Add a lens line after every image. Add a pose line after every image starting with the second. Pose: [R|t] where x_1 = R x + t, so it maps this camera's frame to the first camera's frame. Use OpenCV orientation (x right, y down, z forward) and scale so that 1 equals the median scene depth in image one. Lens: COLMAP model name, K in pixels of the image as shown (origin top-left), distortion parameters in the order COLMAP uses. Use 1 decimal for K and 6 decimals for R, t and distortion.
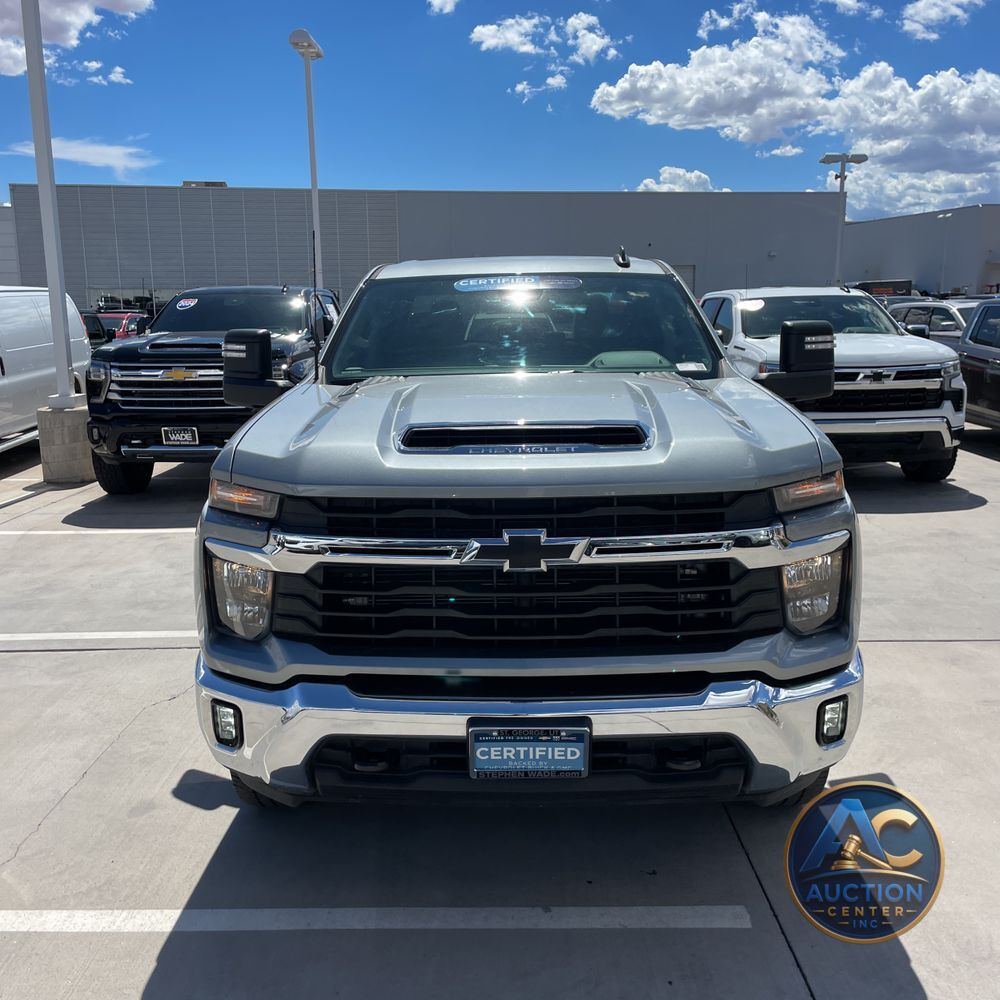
lens RADIAL K [[1012.3, 0, 503.2], [0, 1012.3, 498.8], [0, 0, 1]] dist [0.035021, 0.000000]
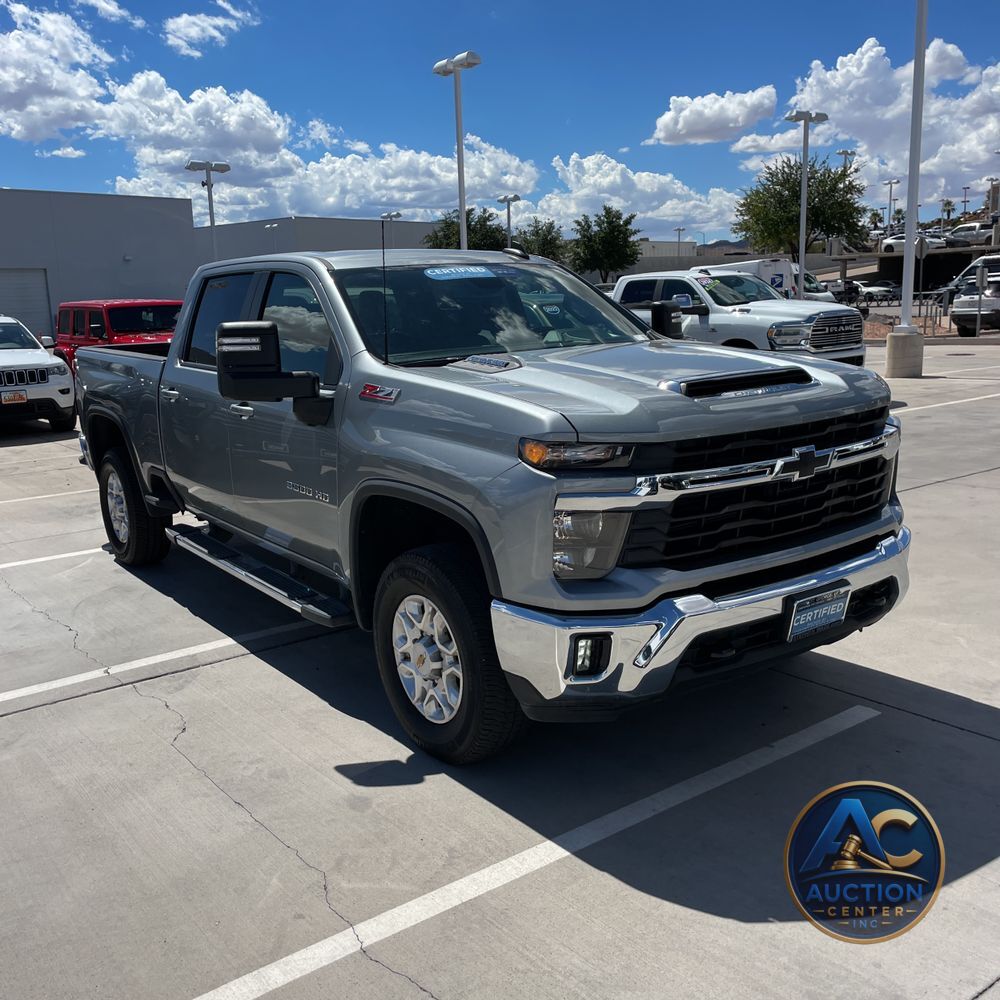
lens RADIAL K [[1012.3, 0, 487.0], [0, 1012.3, 495.9], [0, 0, 1]] dist [0.035021, 0.000000]
pose [[0.807992, -0.133469, 0.573877, -0.997050], [0.138457, 0.989741, 0.035247, -0.009685], [-0.572694, 0.050979, 0.818182, 0.137658]]
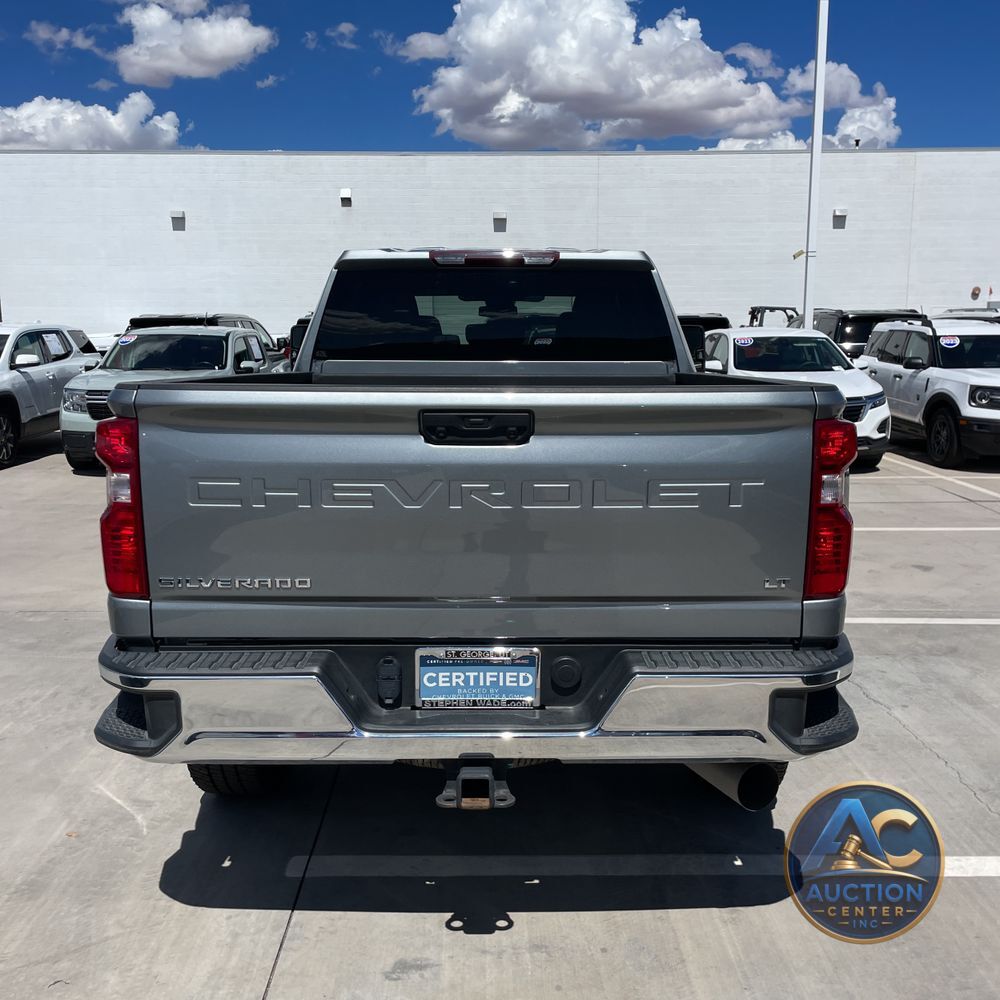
lens RADIAL K [[1012.3, 0, 516.8], [0, 1012.3, 520.5], [0, 0, 1]] dist [0.035021, 0.000000]
pose [[-0.999764, 0.017626, -0.012734, 0.029675], [0.012005, 0.935697, 0.352599, -0.662149], [0.018130, 0.352363, -0.935688, 3.863200]]
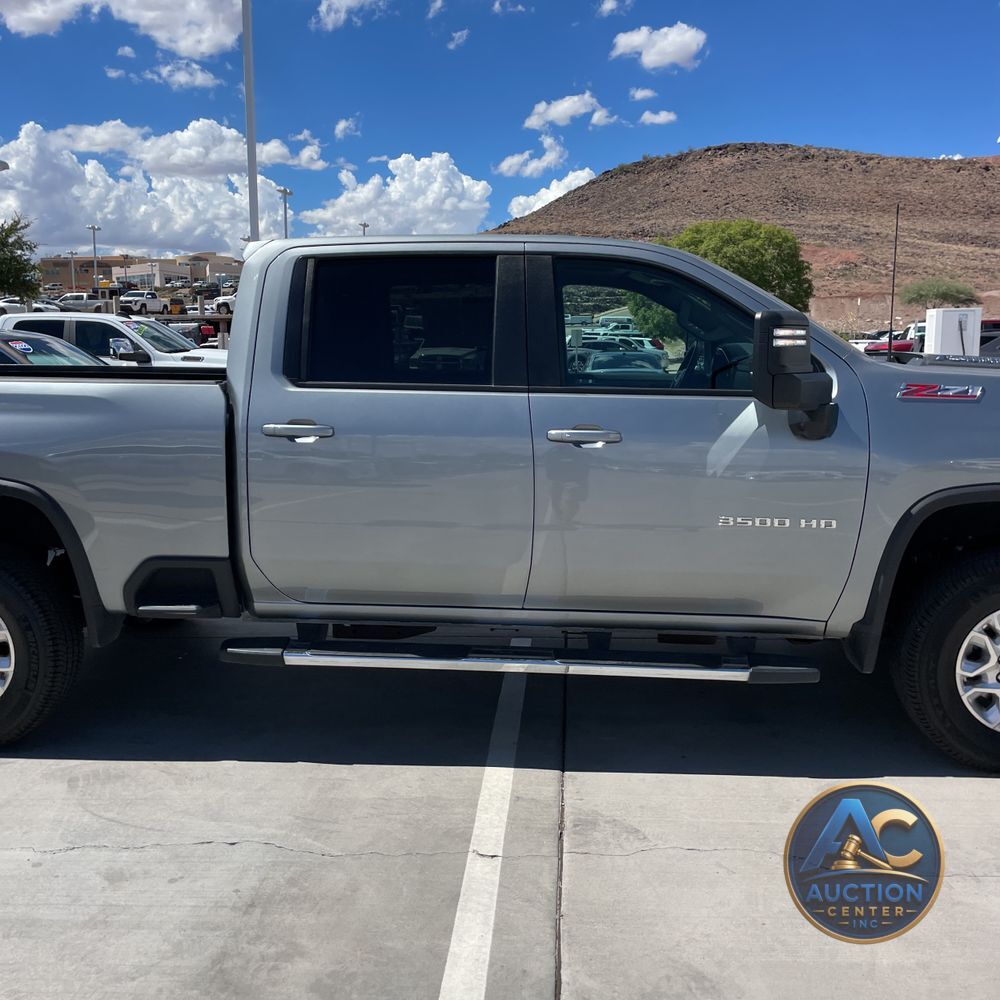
lens RADIAL K [[1012.3, 0, 495.9], [0, 1012.3, 496.2], [0, 0, 1]] dist [0.035021, 0.000000]
pose [[0.065903, -0.137305, 0.988334, -1.615022], [0.188844, 0.974303, 0.122764, -0.261169], [-0.979793, 0.178550, 0.090138, 1.819521]]
